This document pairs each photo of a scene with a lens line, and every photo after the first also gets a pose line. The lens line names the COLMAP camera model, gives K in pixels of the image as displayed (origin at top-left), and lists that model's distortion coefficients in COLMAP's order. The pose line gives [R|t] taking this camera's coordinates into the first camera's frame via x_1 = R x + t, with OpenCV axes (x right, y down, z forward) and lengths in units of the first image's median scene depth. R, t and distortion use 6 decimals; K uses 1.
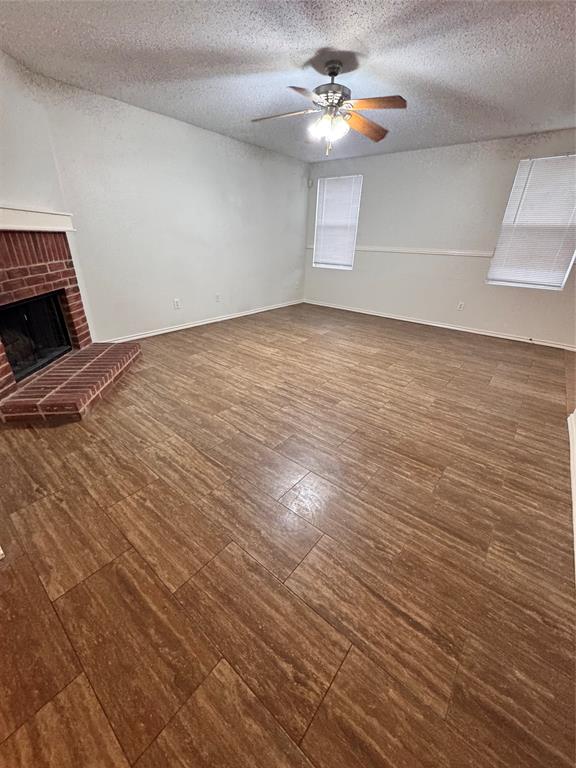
lens RADIAL K [[306.7, 0, 289.1], [0, 306.7, 385.6], [0, 0, 1]] dist [-0.003845, -0.000071]
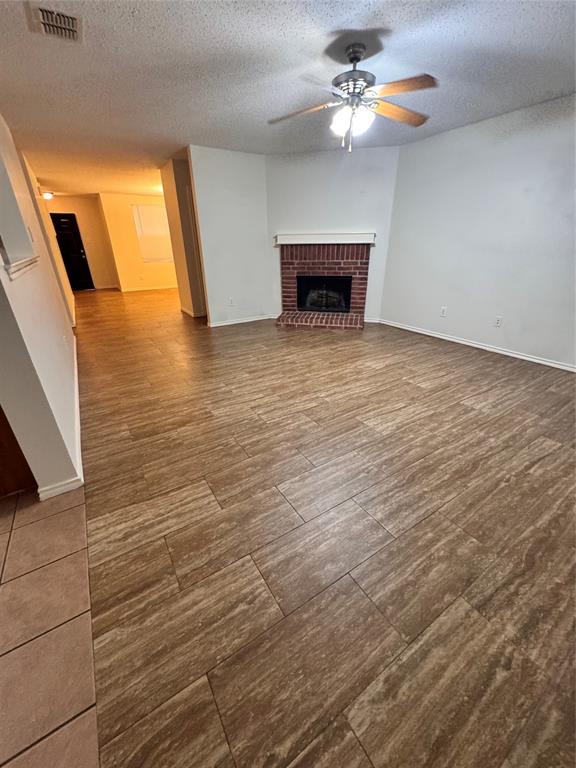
lens RADIAL K [[306.7, 0, 289.1], [0, 306.7, 385.6], [0, 0, 1]] dist [-0.003845, -0.000071]
pose [[-0.309700, 0.380454, -0.871402, 1.003314], [-0.412604, 0.771904, 0.483654, -0.479986], [0.856647, 0.509331, -0.082082, 1.043824]]
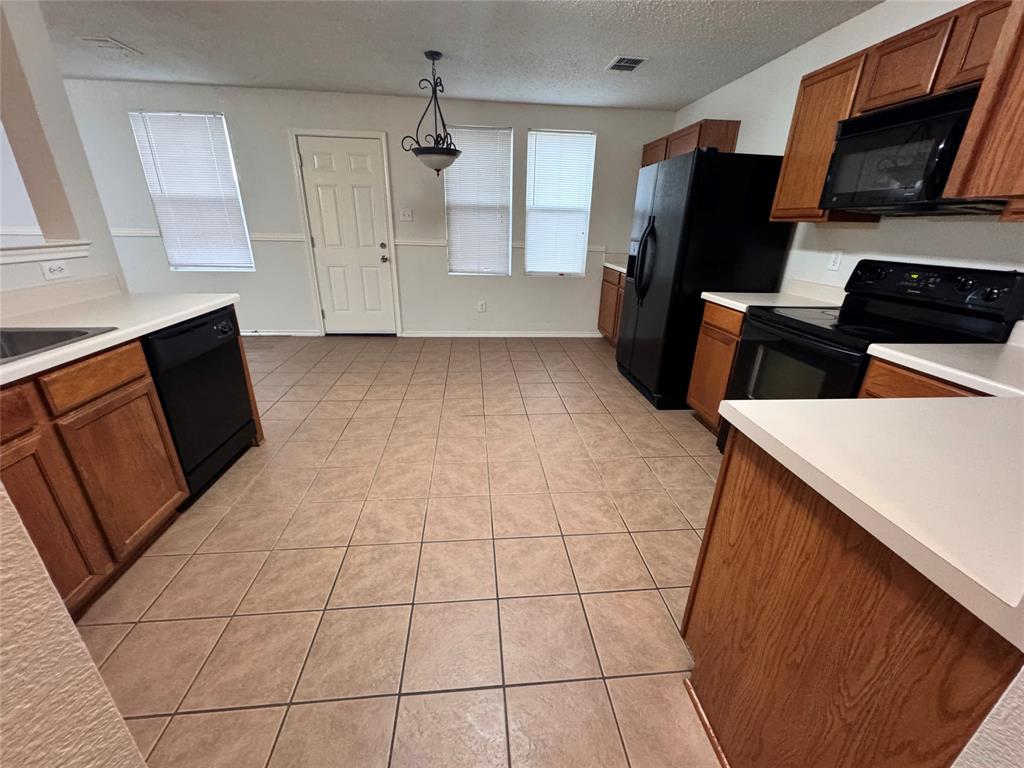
lens RADIAL K [[409.0, 0, 512.0], [0, 409.0, 384.0], [0, 0, 1]] dist [-0.003845, -0.000071]
pose [[0.716735, -0.272443, 0.641923, 0.742846], [0.302633, 0.950843, 0.065650, 0.164704], [-0.628254, 0.147213, 0.763953, -0.347843]]
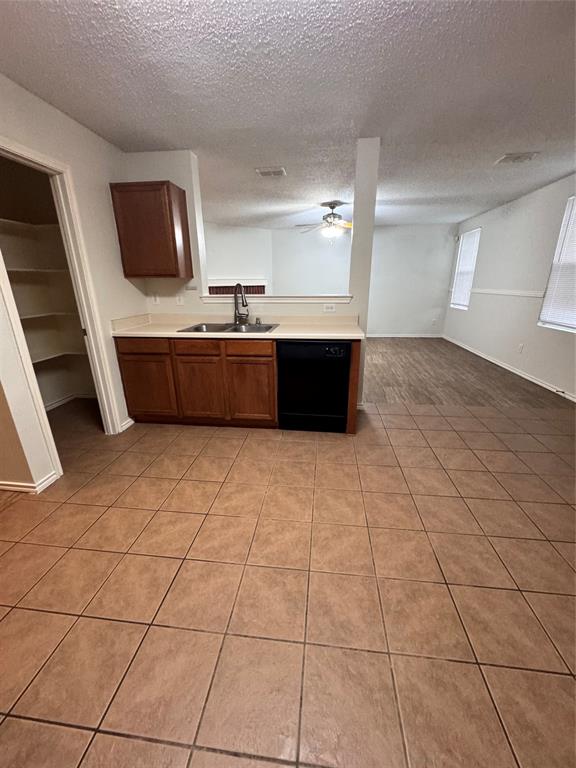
lens RADIAL K [[306.7, 0, 289.1], [0, 306.7, 385.6], [0, 0, 1]] dist [-0.003845, -0.000071]
pose [[0.533053, 0.237144, -0.812168, 1.445827], [-0.343377, 0.937945, 0.048499, 0.065021], [0.773270, 0.253027, 0.581404, -0.084179]]
